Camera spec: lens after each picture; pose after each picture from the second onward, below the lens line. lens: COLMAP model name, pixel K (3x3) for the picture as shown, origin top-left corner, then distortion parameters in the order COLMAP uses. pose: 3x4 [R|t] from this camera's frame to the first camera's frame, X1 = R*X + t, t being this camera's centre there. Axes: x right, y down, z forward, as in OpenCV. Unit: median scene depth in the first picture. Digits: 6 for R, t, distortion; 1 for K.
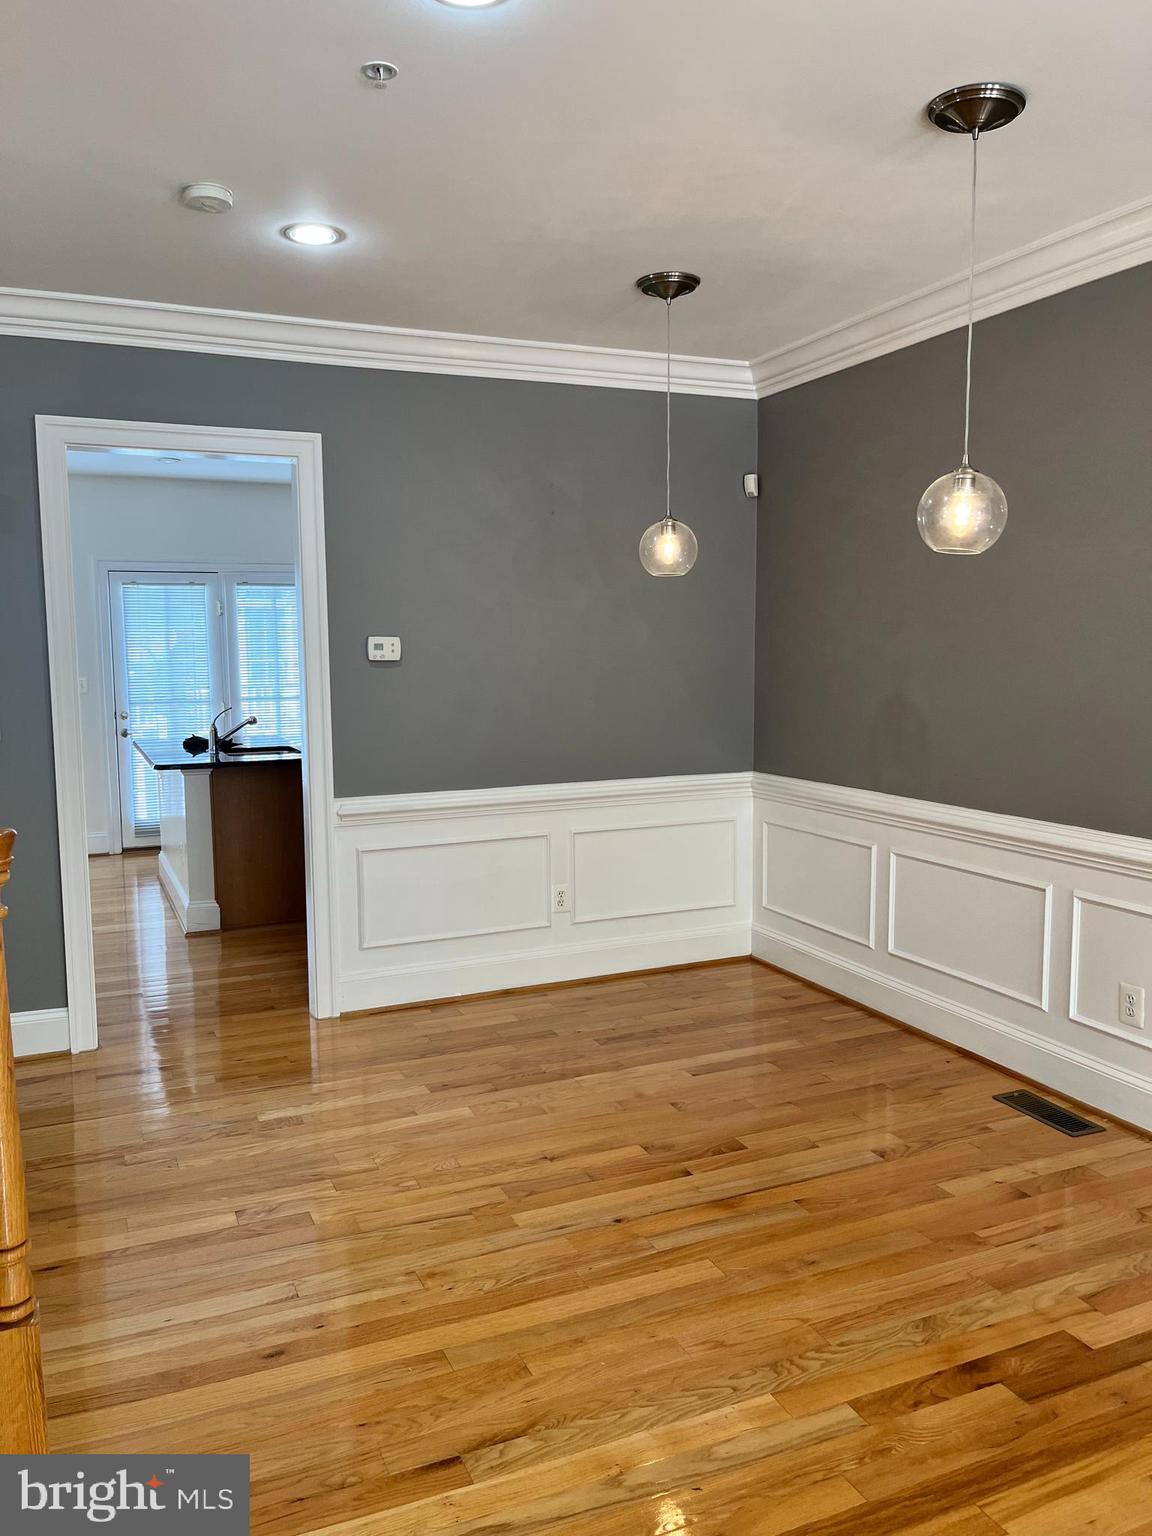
lens RADIAL K [[1172.8, 0, 565.5], [0, 1172.8, 767.8], [0, 0, 1]] dist [0.041665, -0.031747]
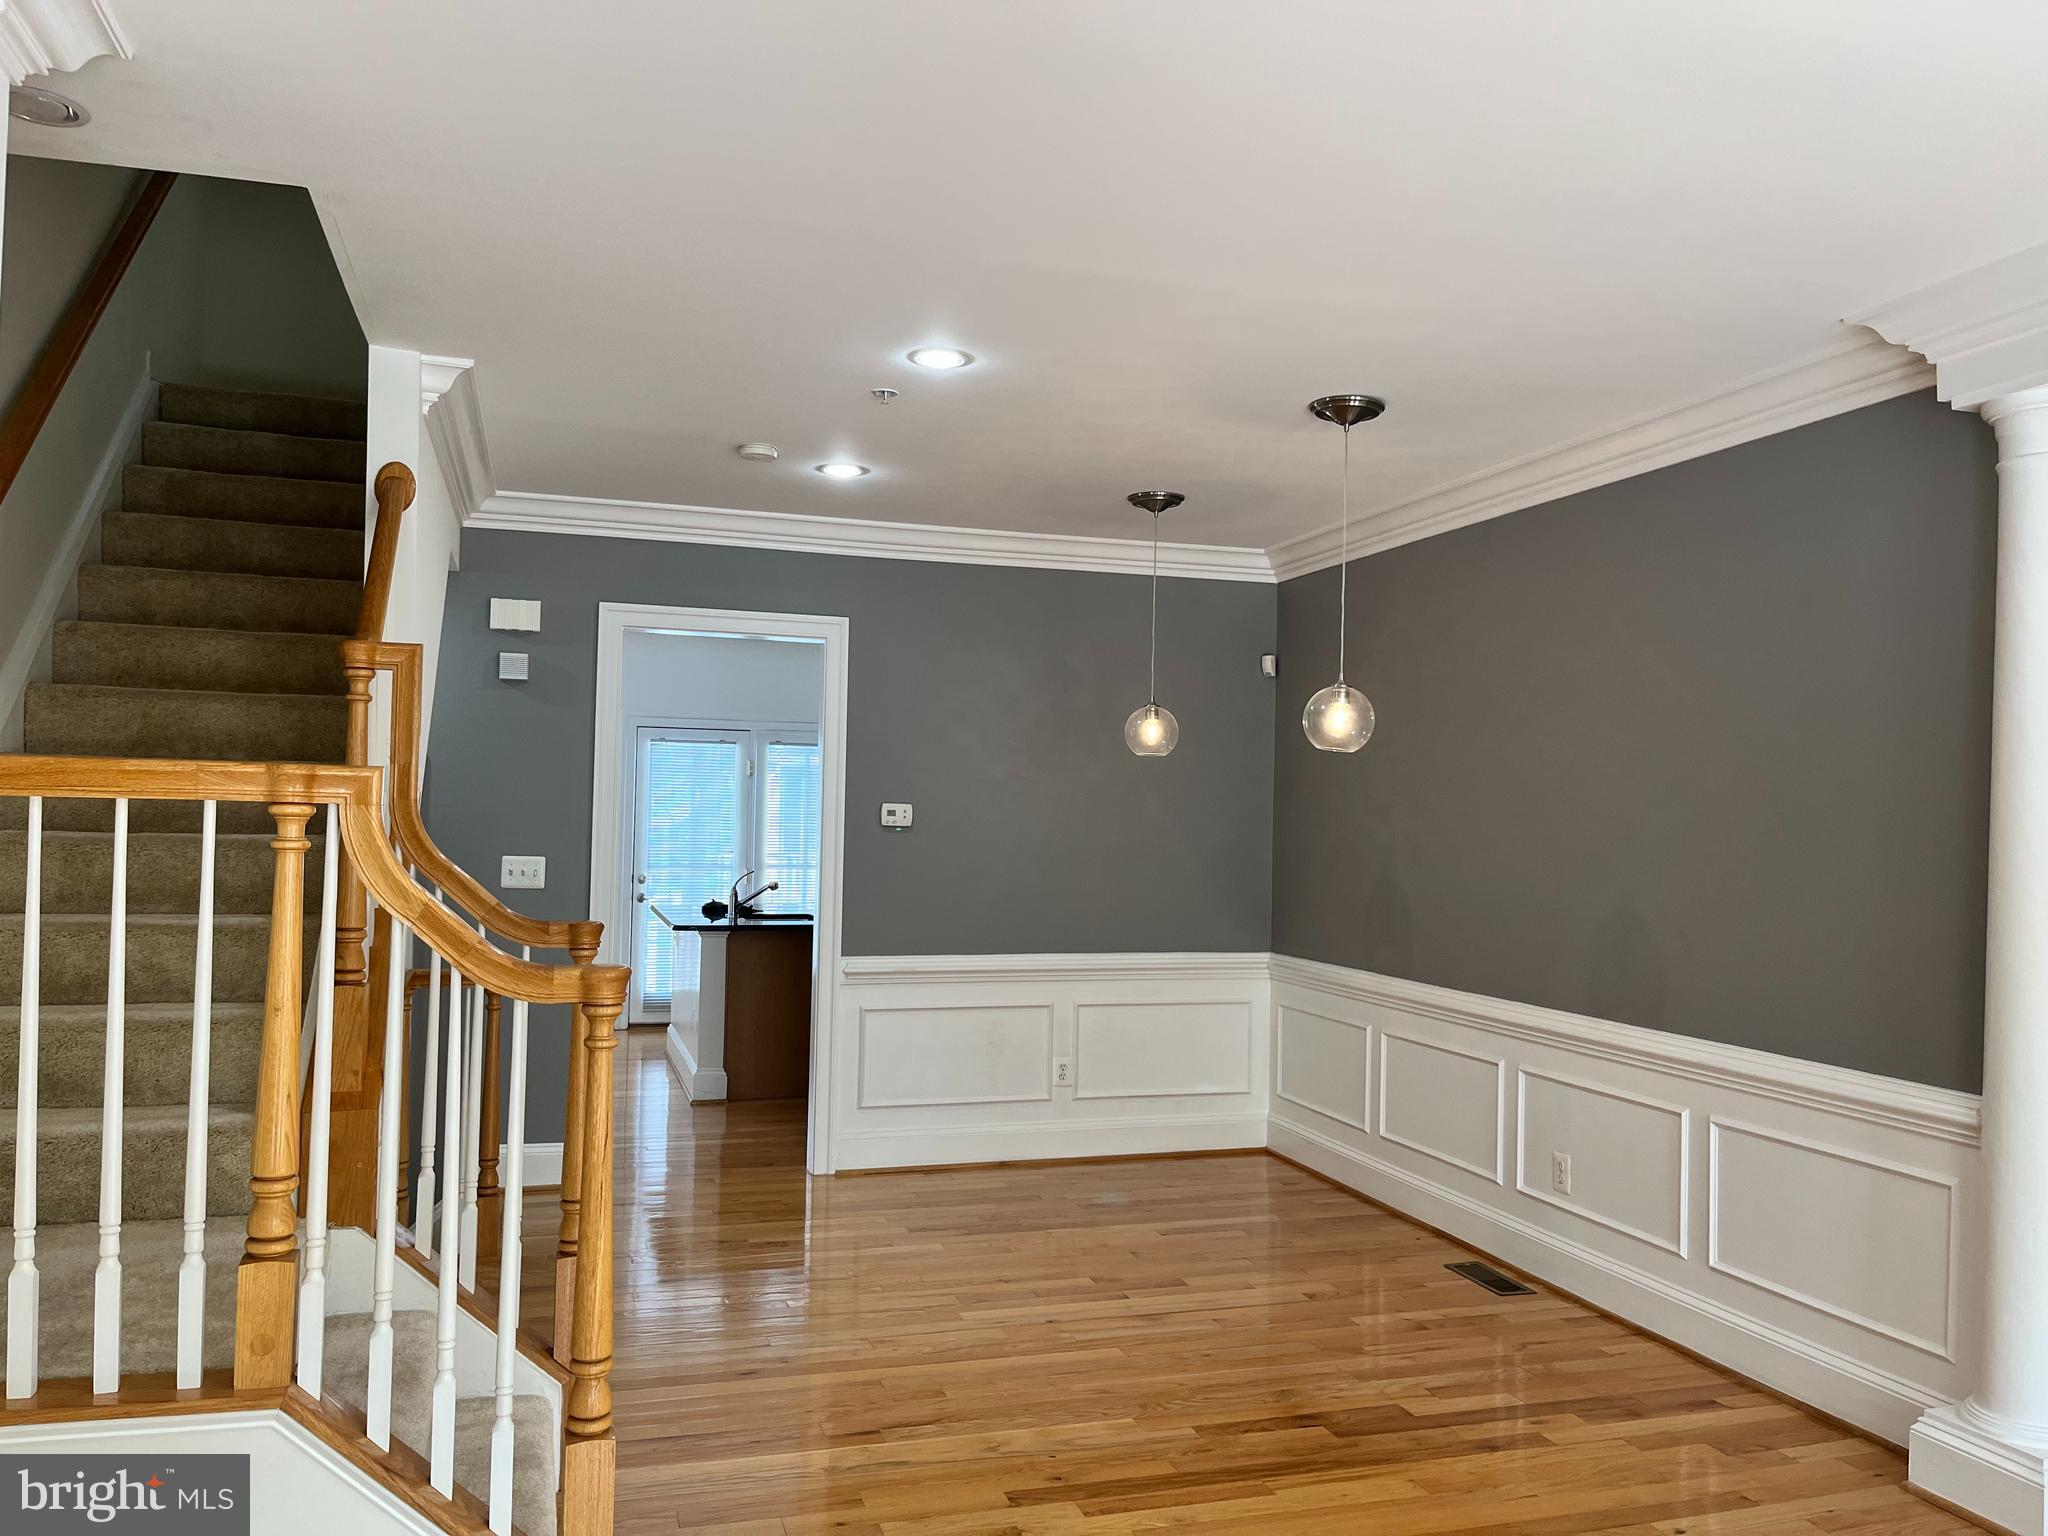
lens RADIAL K [[1563.8, 0, 1031.3], [0, 1563.8, 775.9], [0, 0, 1]] dist [0.041665, -0.031747]
pose [[0.993866, 0.027791, -0.107041, 0.128892], [-0.041455, 0.990956, -0.127626, 0.041910], [0.102526, 0.131281, 0.986029, -0.419495]]
